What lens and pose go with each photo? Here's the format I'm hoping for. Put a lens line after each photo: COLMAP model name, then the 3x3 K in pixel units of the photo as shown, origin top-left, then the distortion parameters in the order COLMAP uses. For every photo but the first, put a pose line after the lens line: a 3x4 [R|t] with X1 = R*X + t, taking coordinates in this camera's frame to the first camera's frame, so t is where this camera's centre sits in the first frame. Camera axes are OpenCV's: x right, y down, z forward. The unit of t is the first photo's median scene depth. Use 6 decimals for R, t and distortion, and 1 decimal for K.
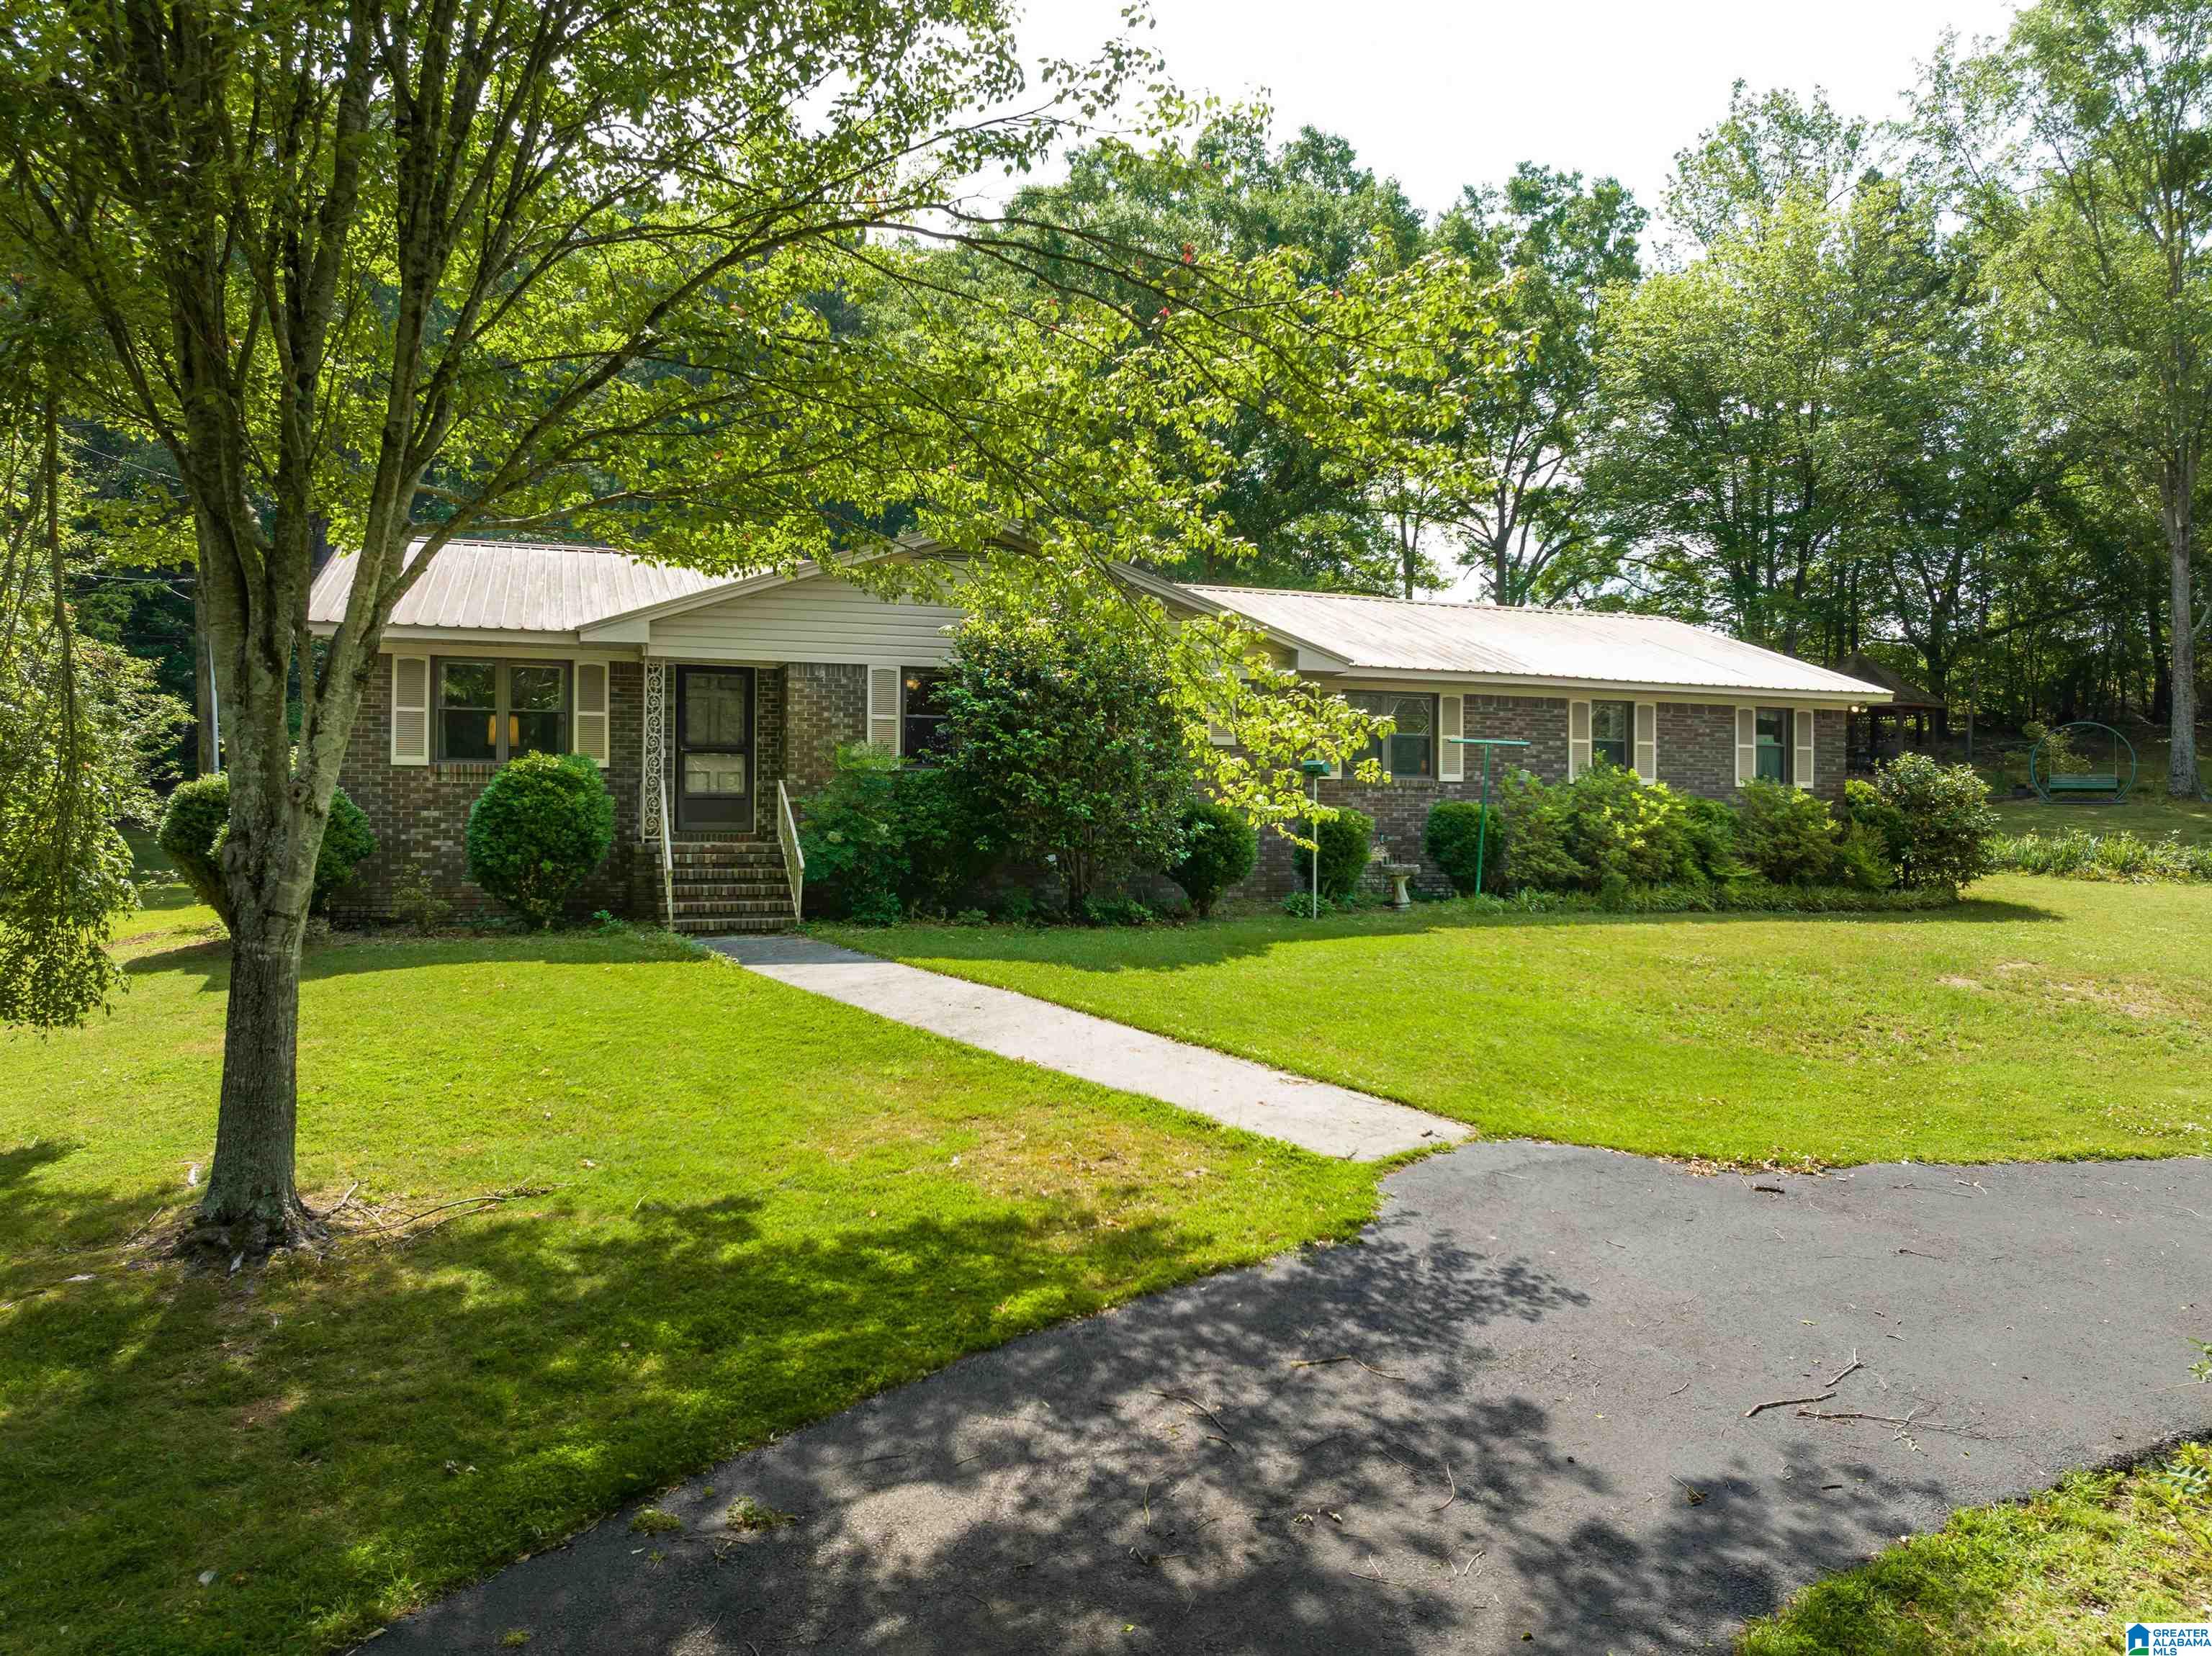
lens RADIAL K [[1552.4, 0, 1100.5], [0, 1552.4, 822.7], [0, 0, 1]] dist [-0.040285, 0.000100]
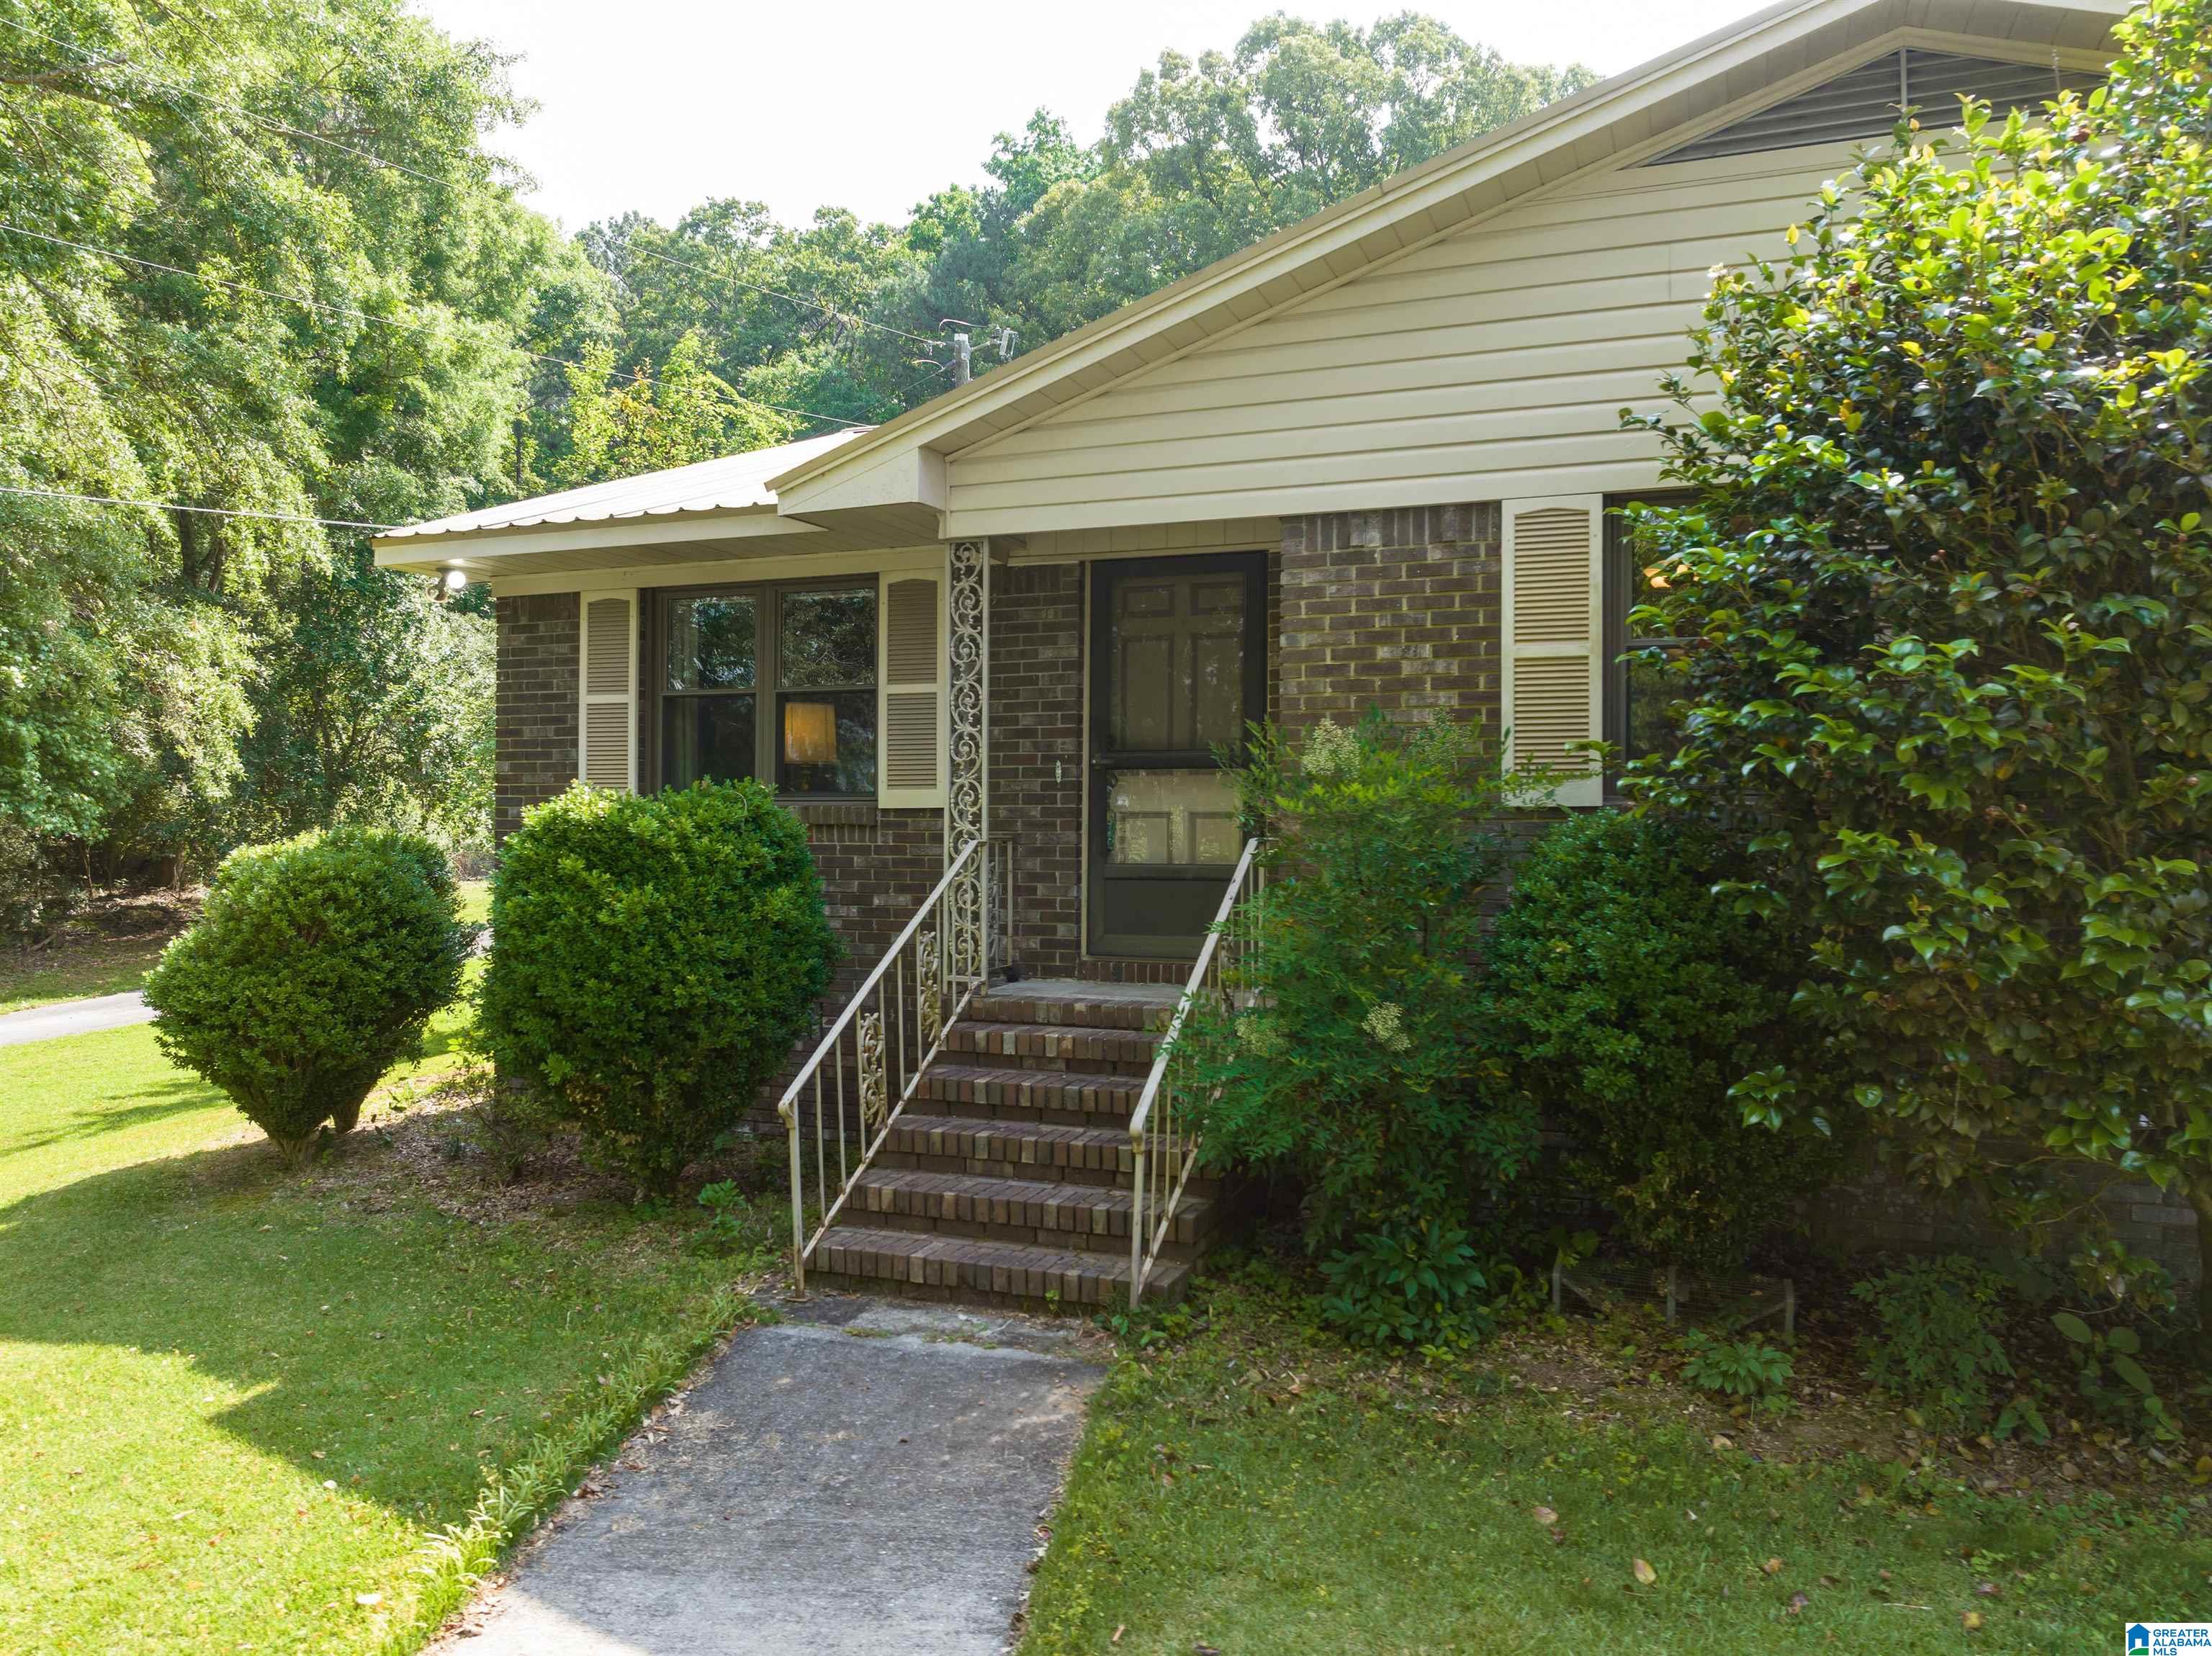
lens RADIAL K [[1552.4, 0, 1100.5], [0, 1552.4, 822.7], [0, 0, 1]] dist [-0.040285, 0.000100]
pose [[0.754061, -0.002476, -0.656800, 0.008380], [0.002480, 0.999997, -0.000923, -0.030435], [0.656800, -0.000933, 0.754065, 0.687835]]
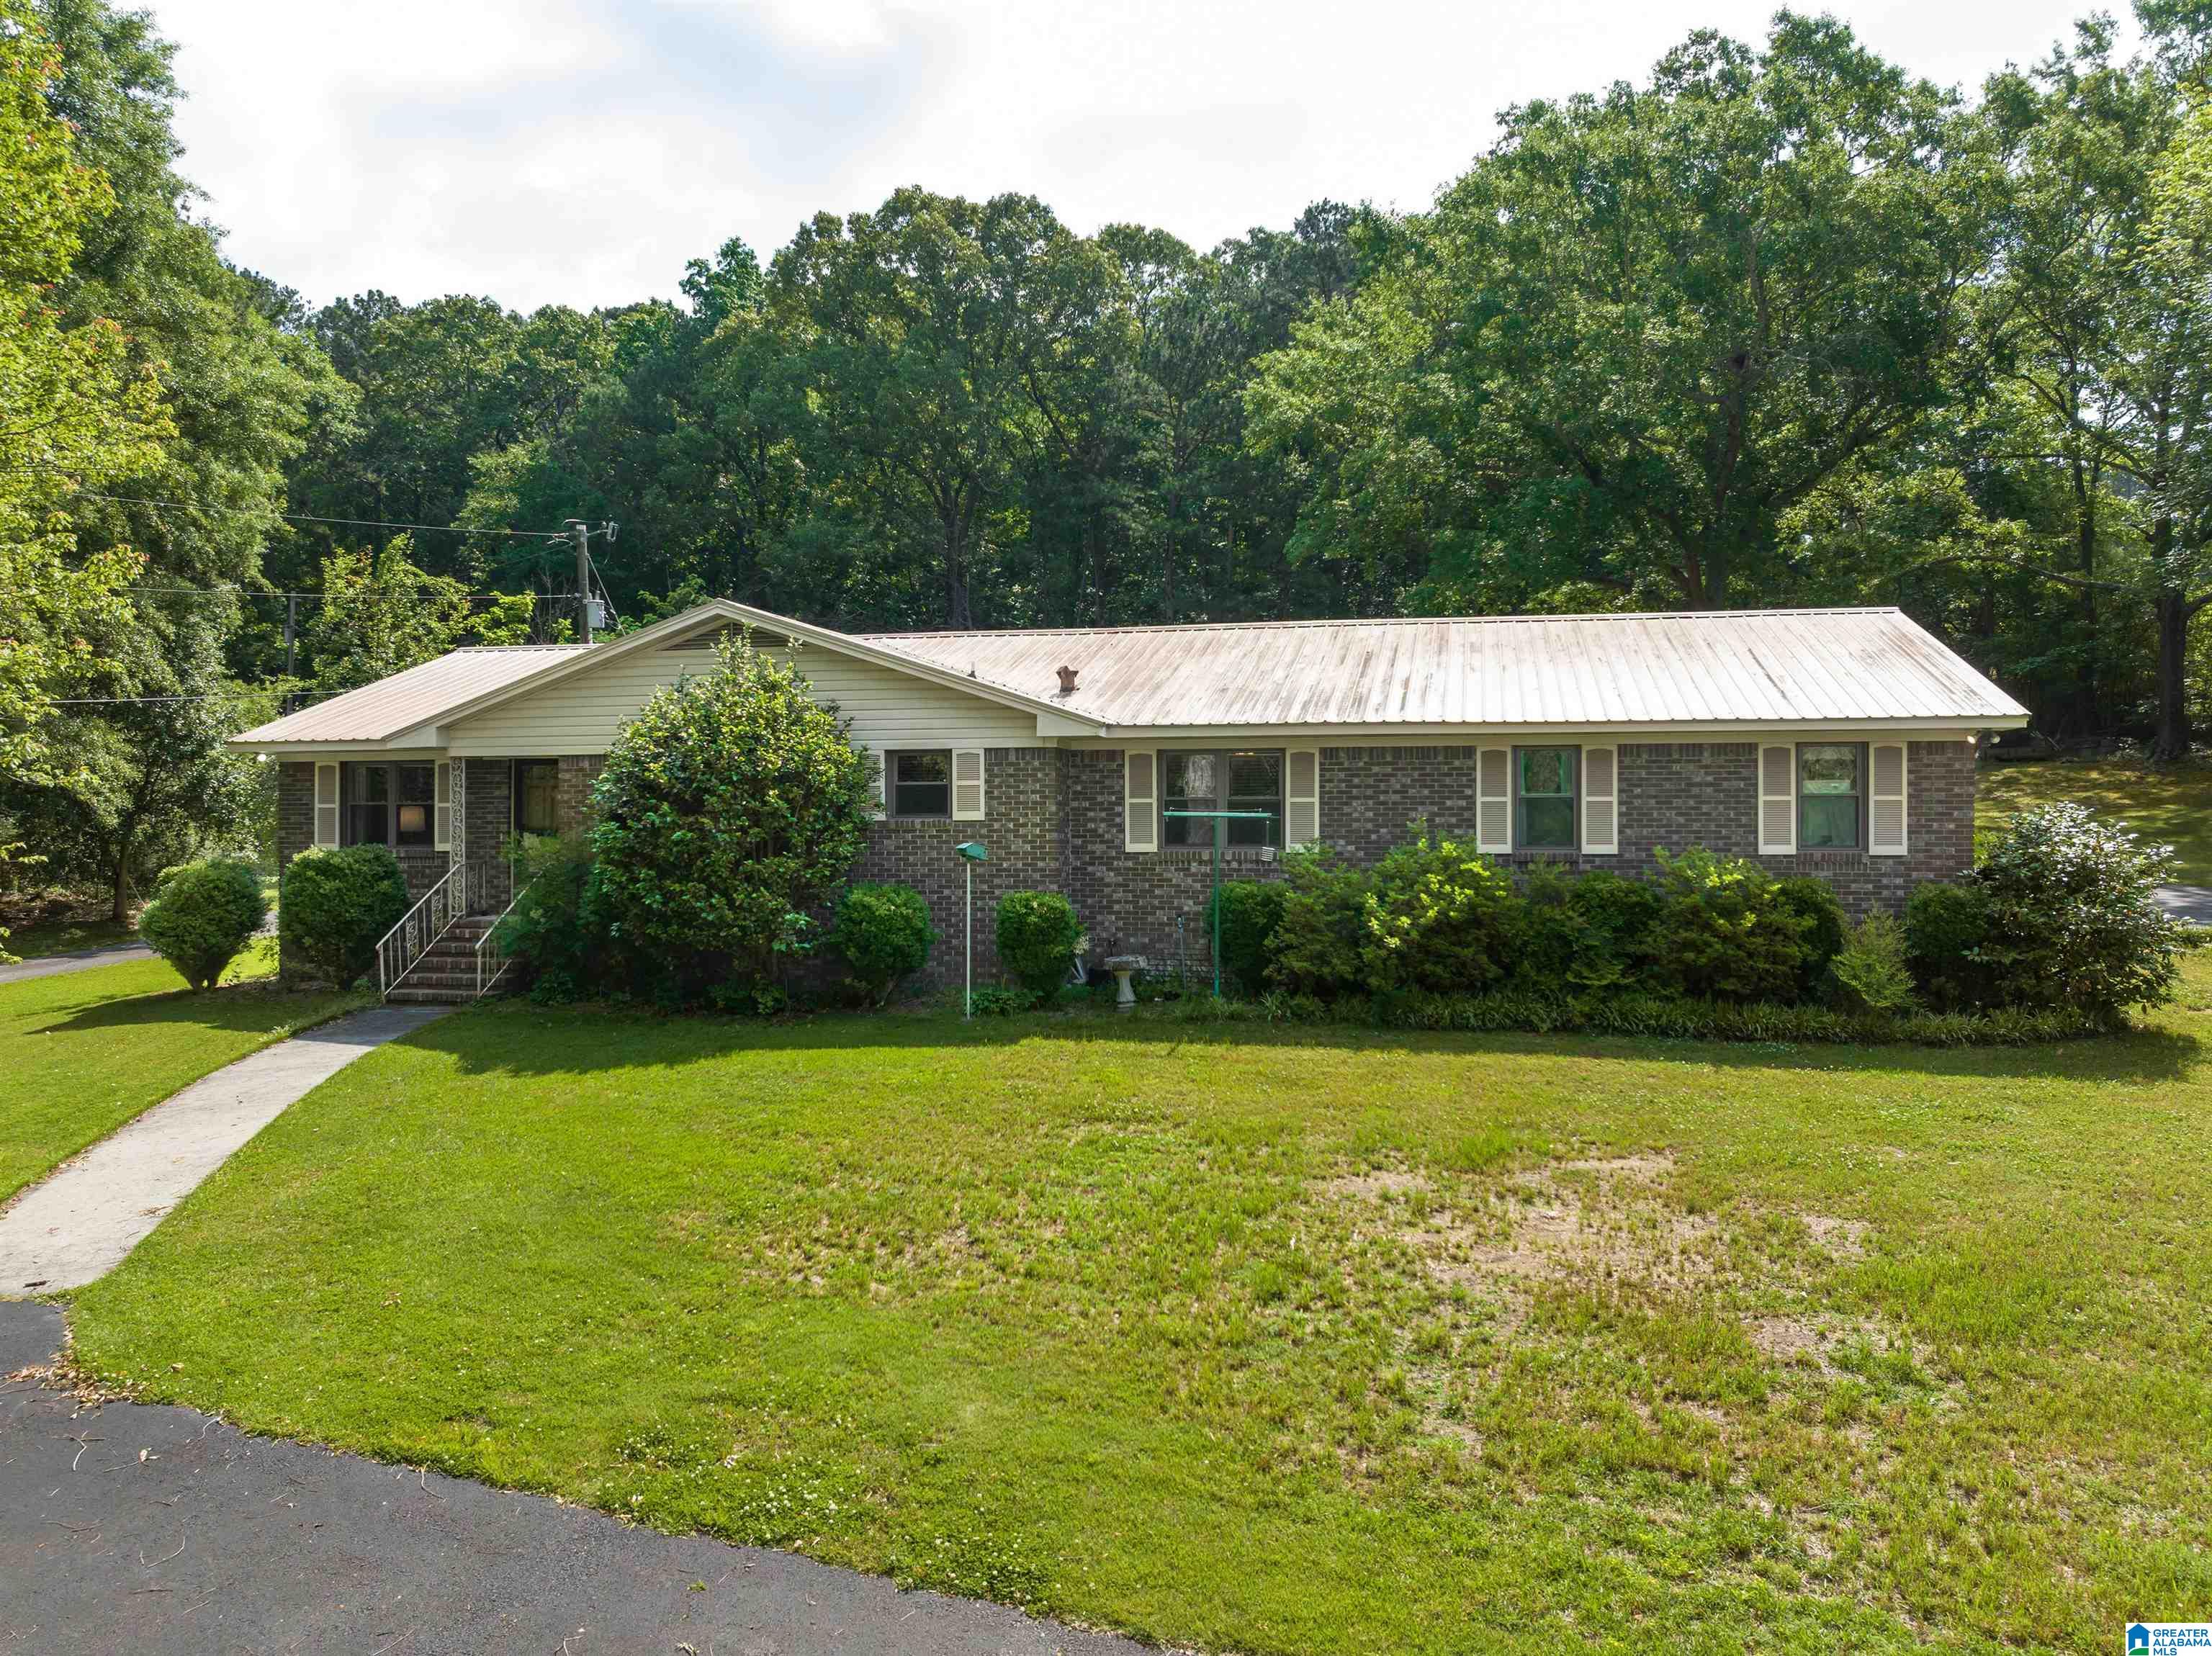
lens RADIAL K [[1552.4, 0, 1100.5], [0, 1552.4, 822.7], [0, 0, 1]] dist [-0.040285, 0.000100]
pose [[0.837212, -0.006533, -0.546839, 0.716368], [0.007014, 0.999975, -0.001208, -0.051484], [0.546833, -0.002825, 0.837237, 0.288513]]
